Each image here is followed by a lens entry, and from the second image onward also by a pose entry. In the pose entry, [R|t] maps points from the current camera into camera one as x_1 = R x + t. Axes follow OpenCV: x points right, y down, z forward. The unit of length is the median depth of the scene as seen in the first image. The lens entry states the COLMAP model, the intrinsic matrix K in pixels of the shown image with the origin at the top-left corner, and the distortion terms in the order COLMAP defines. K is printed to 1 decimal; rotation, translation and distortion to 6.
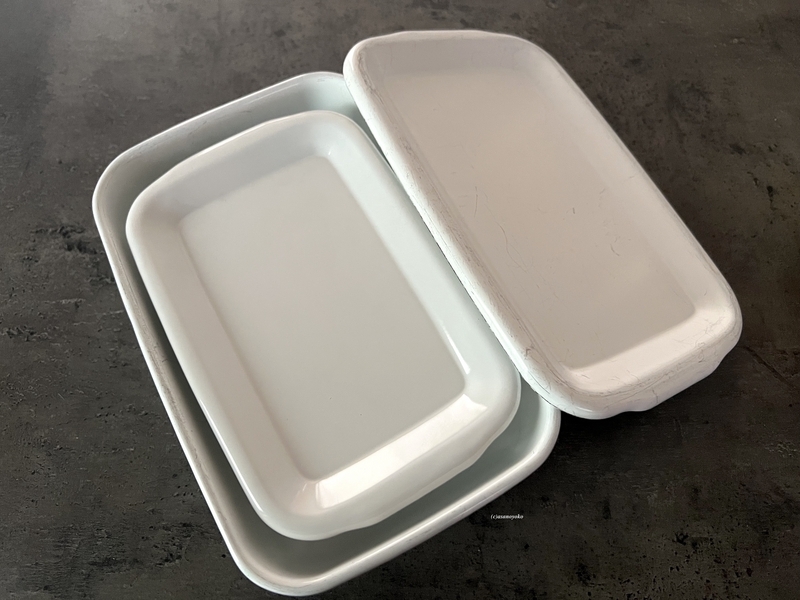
lens RADIAL K [[594.3, 0, 403.1], [0, 594.3, 295.6], [0, 0, 1]] dist [-0.006823, -0.018377]
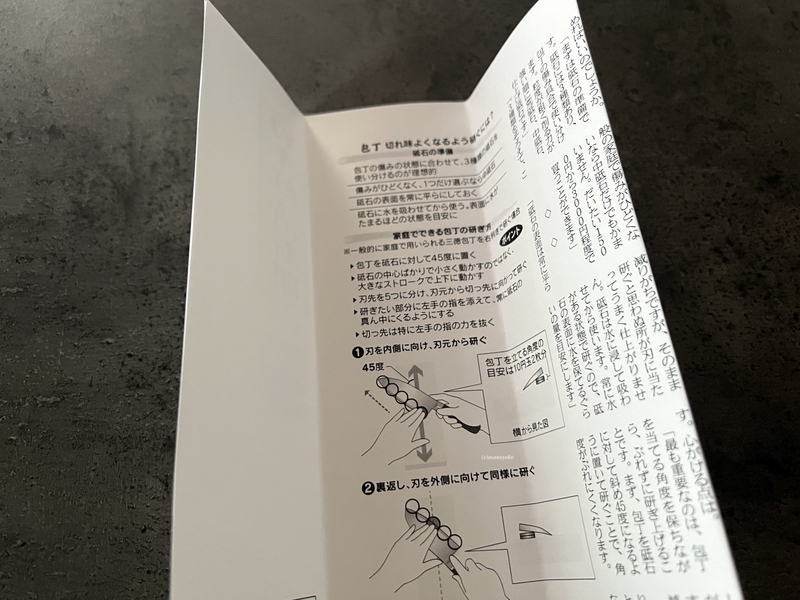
lens RADIAL K [[594.3, 0, 406.8], [0, 594.3, 300.6], [0, 0, 1]] dist [-0.006823, -0.018377]
pose [[0.996532, -0.071425, 0.042690, -0.055206], [0.072318, 0.997186, -0.019759, -0.293094], [-0.041159, 0.022778, 0.998893, 0.380329]]
